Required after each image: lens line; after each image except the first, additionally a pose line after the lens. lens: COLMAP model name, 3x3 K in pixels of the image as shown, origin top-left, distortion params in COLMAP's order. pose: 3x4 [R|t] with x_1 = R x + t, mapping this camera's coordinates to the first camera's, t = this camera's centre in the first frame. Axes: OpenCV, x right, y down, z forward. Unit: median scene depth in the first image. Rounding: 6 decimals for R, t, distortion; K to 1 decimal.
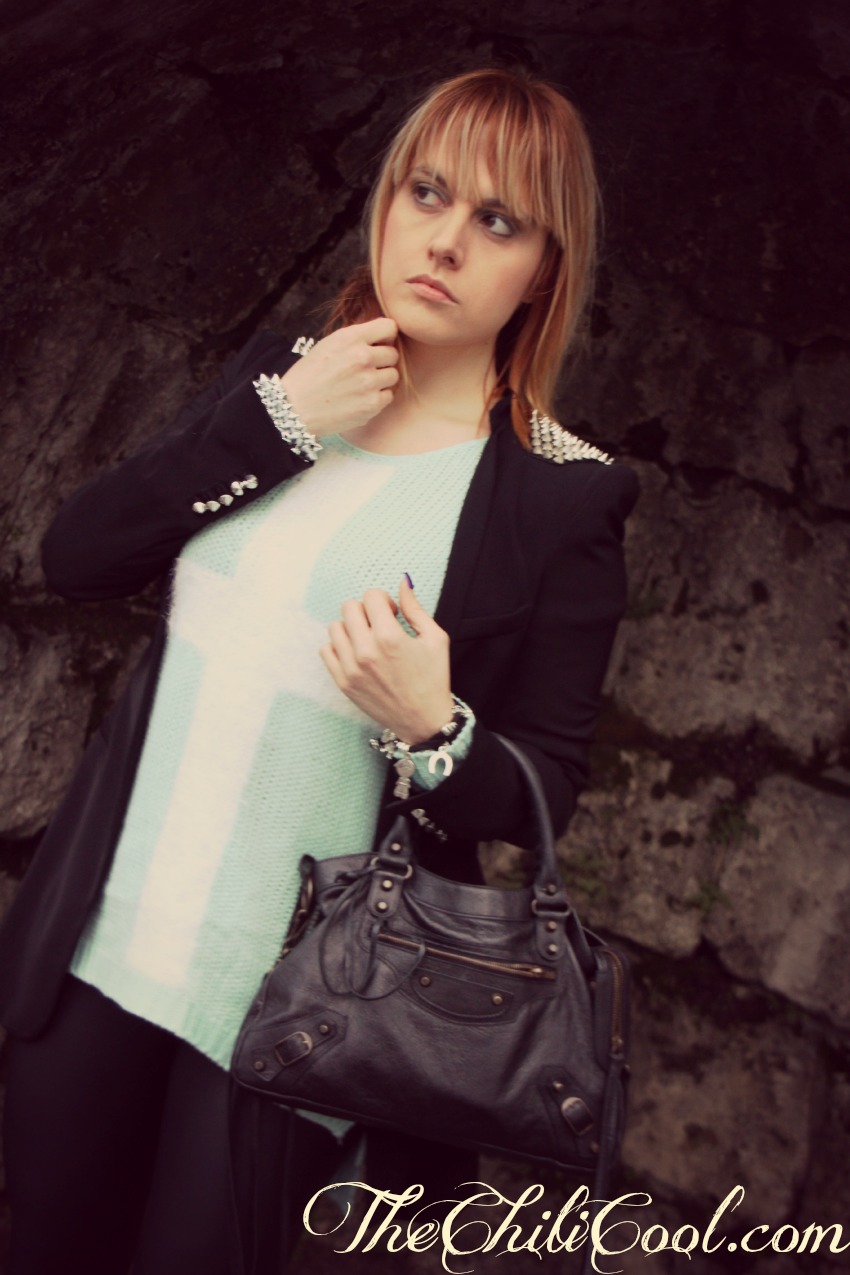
lens RADIAL K [[2220.2, 0, 401.7], [0, 2220.2, 650.4], [0, 0, 1]] dist [0.174283, 0.000000]
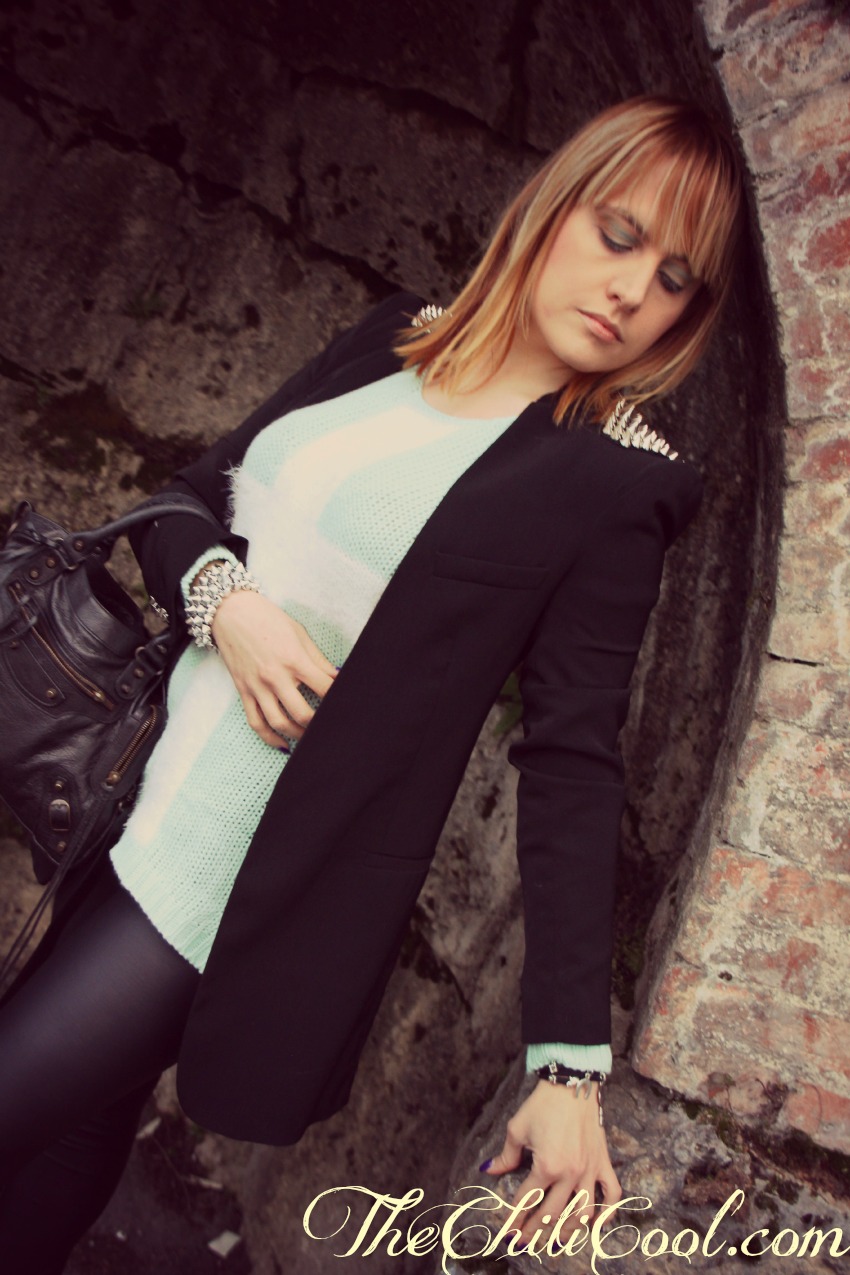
lens RADIAL K [[1853.0, 0, 407.8], [0, 1853.0, 650.7], [0, 0, 1]] dist [0.099514, 0.000000]
pose [[0.973884, 0.196781, 0.113260, 0.164752], [-0.207610, 0.973747, 0.093355, 0.031069], [-0.091916, -0.114431, 0.989170, 0.097819]]
